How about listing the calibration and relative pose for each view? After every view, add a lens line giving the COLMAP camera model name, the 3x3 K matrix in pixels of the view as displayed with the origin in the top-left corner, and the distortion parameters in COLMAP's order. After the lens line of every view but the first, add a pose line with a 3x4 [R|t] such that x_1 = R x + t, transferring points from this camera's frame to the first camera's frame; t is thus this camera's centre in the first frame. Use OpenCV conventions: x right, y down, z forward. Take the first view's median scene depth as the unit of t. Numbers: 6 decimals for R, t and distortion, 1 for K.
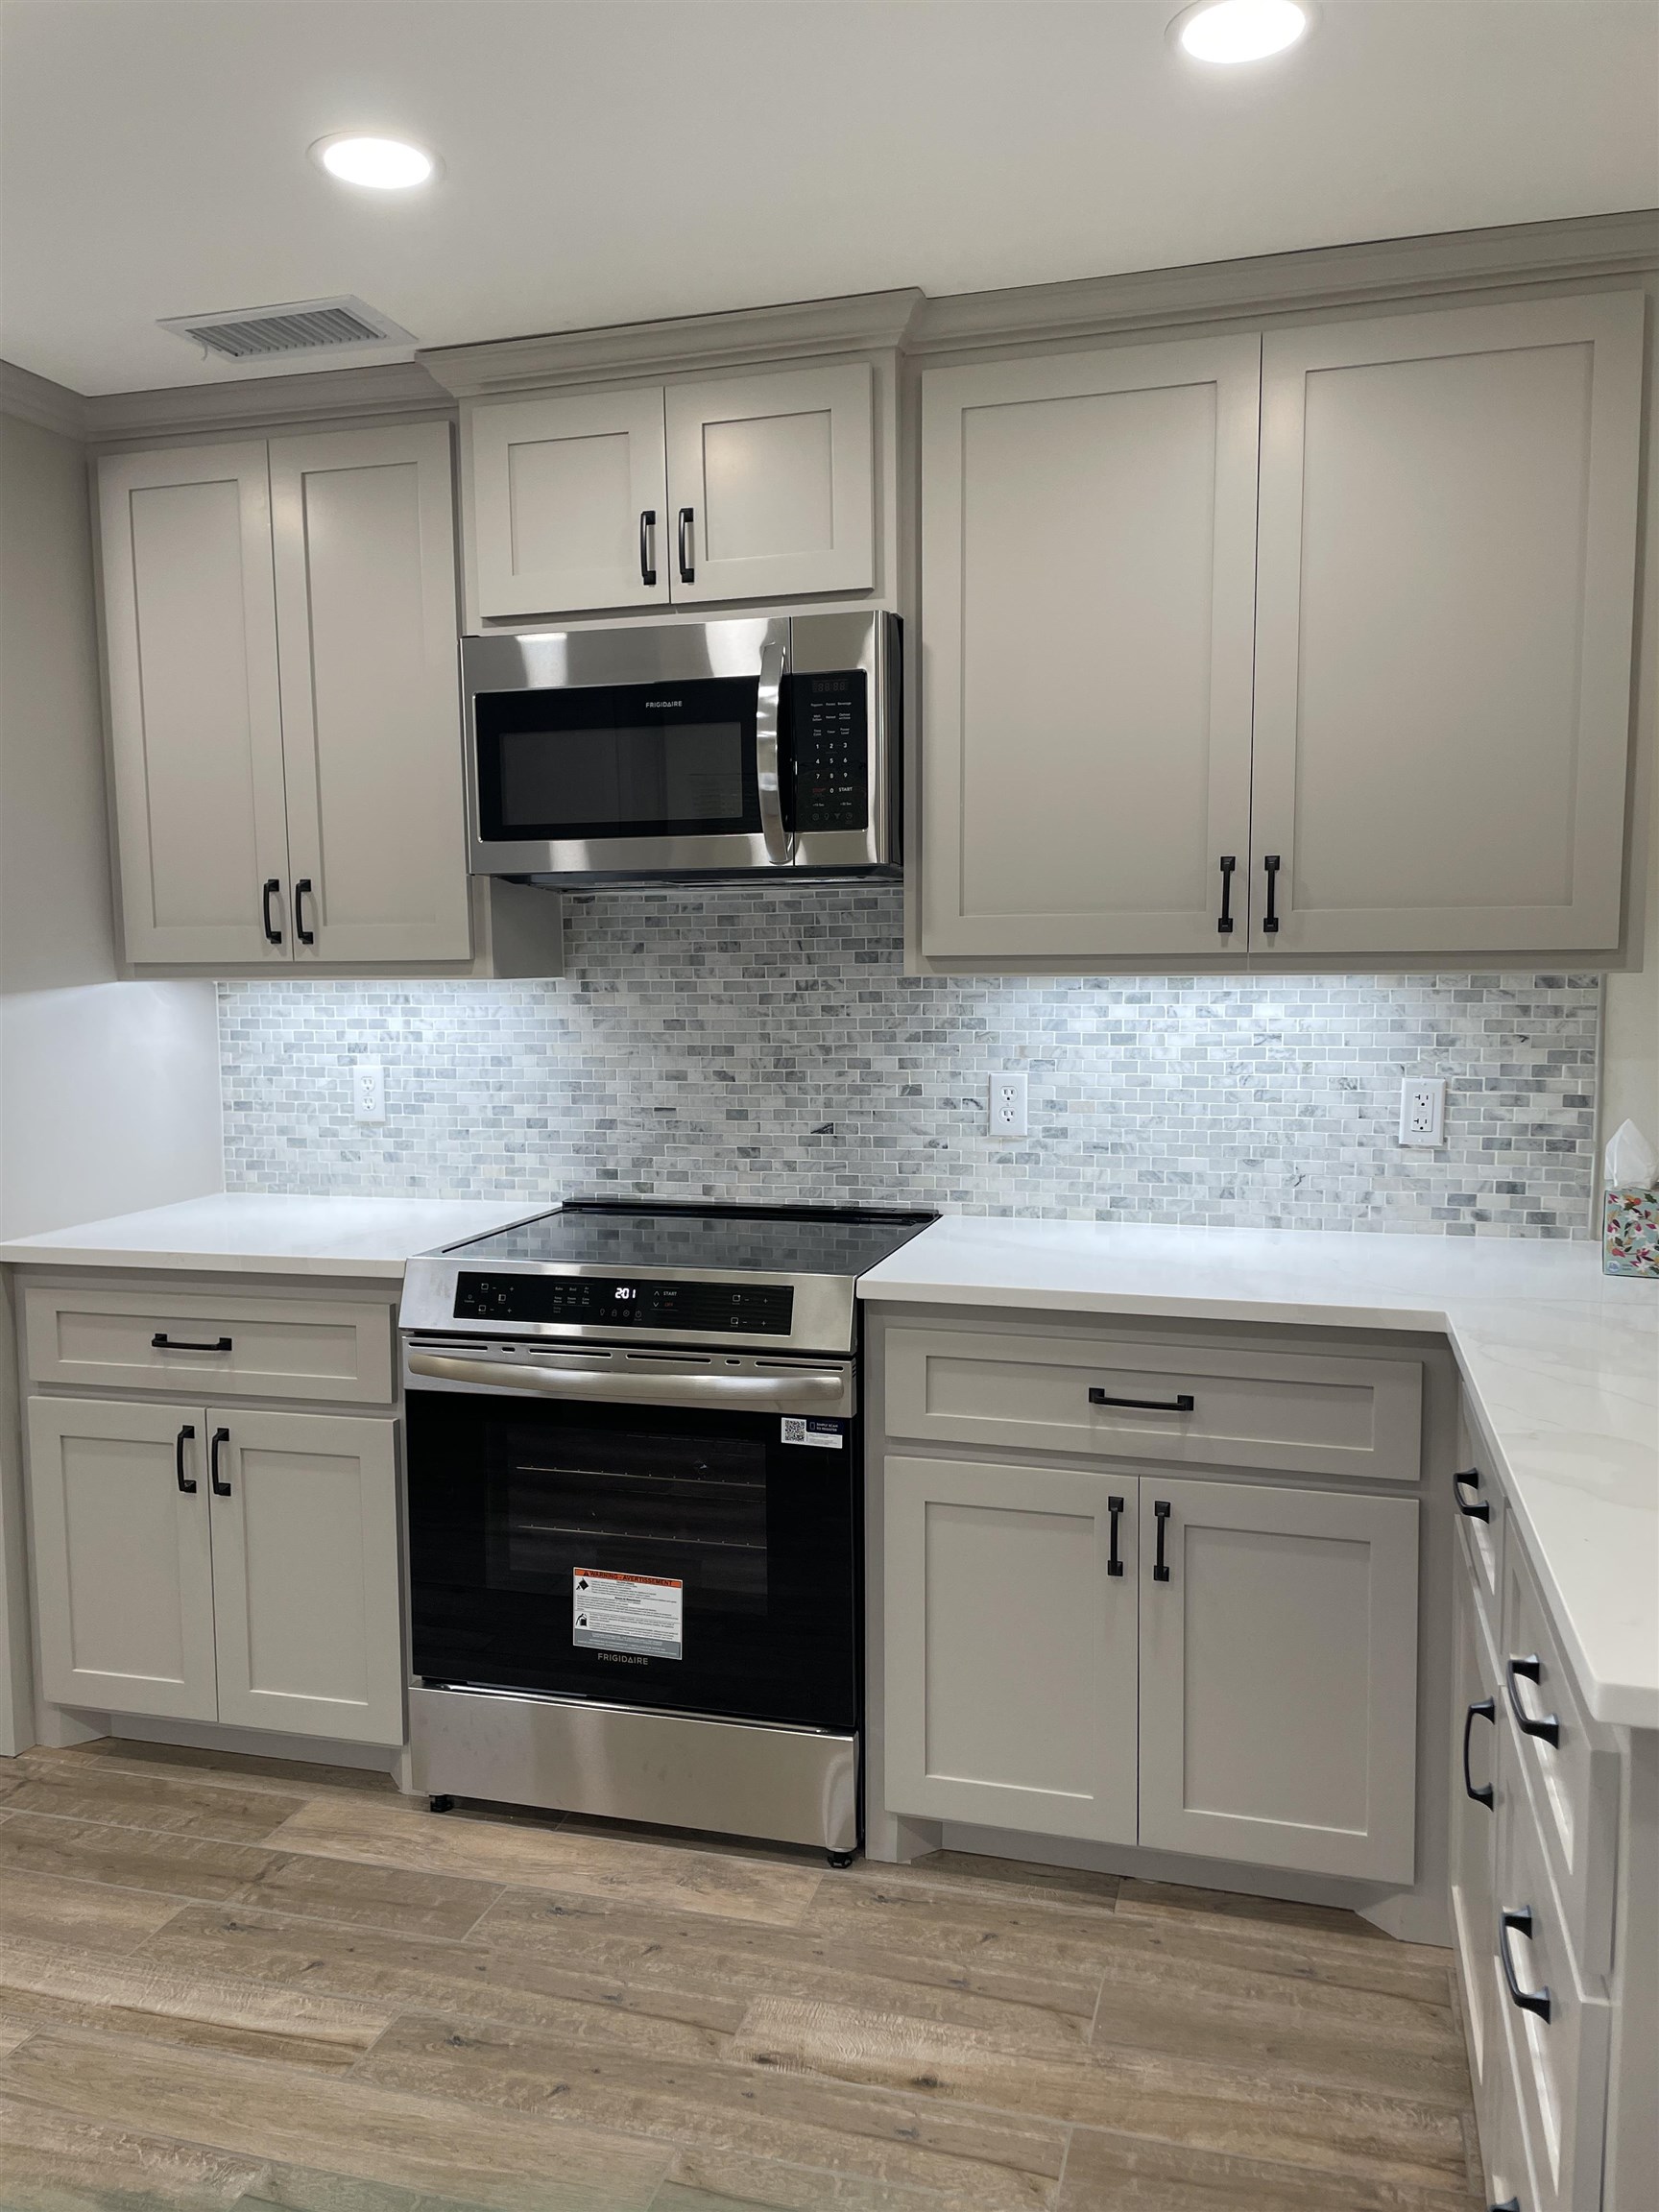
lens RADIAL K [[1673.1, 0, 826.3], [0, 1673.1, 1105.9], [0, 0, 1]] dist [0.095171, -0.121041]
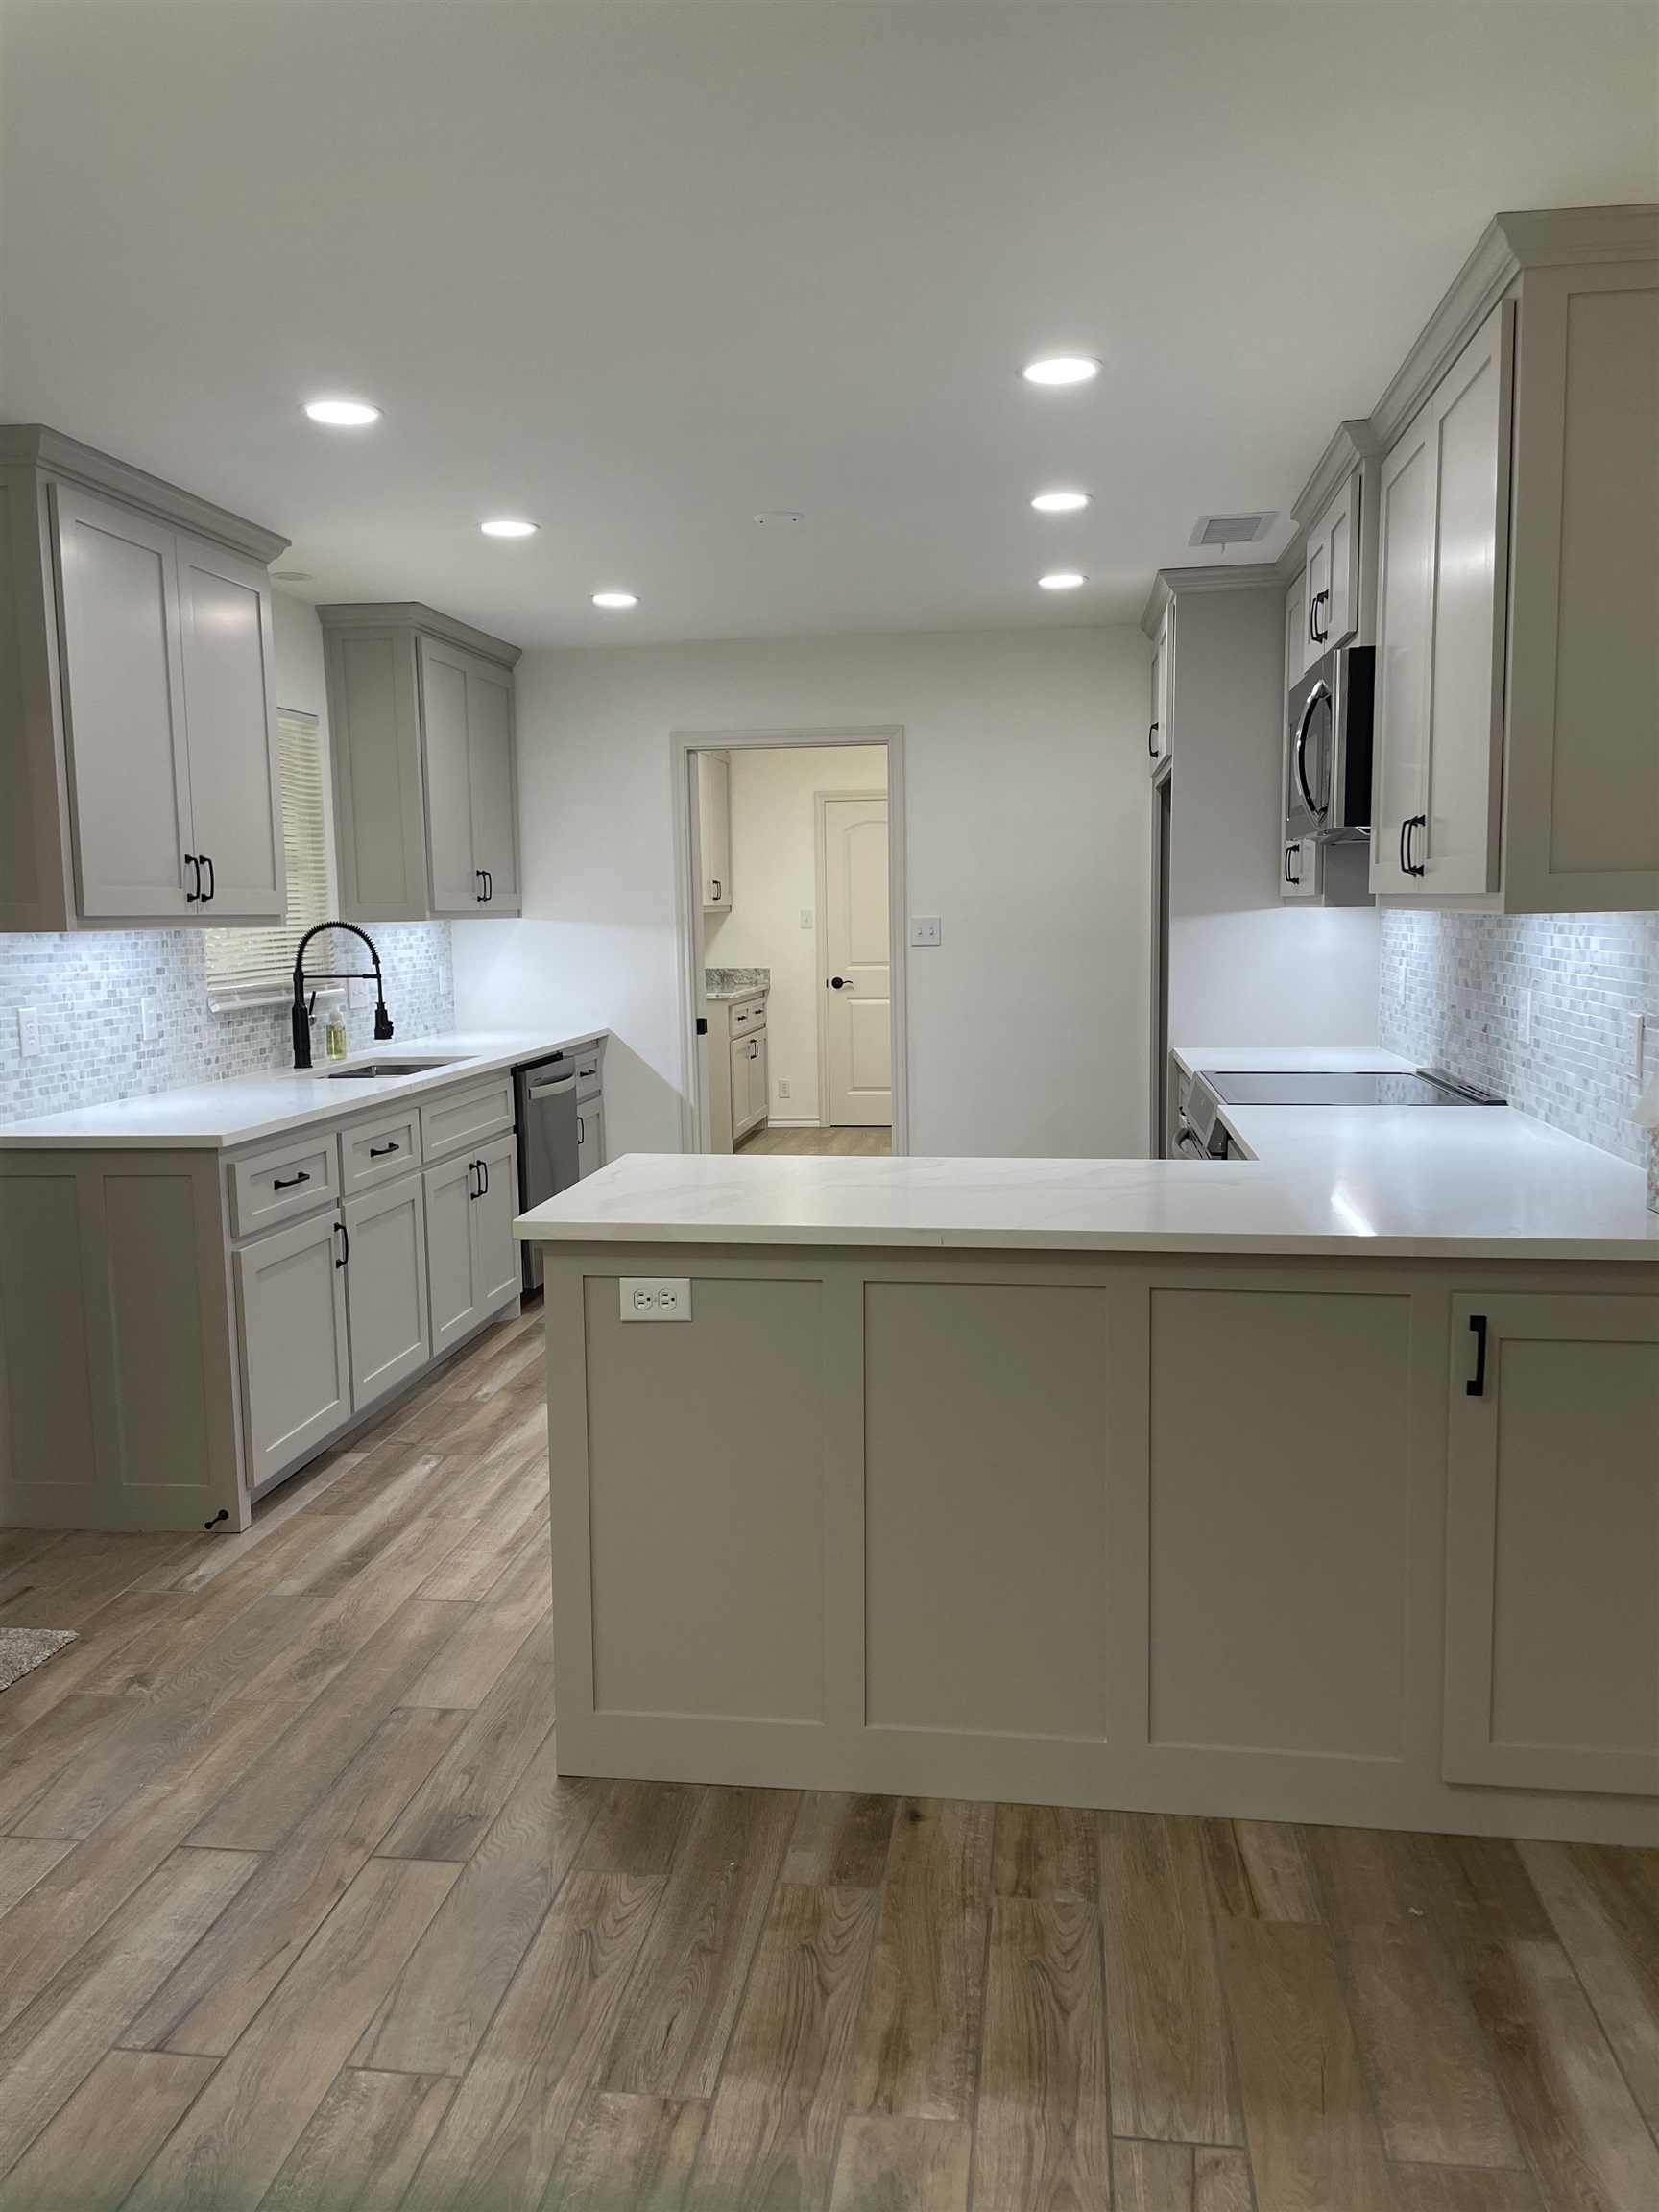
lens RADIAL K [[1673.1, 0, 826.6], [0, 1673.1, 1095.9], [0, 0, 1]] dist [0.095171, -0.121041]
pose [[0.144251, 0.119857, -0.982256, 1.423131], [-0.076418, 0.991022, 0.109704, -0.045487], [0.986586, 0.059237, 0.152115, 0.382302]]
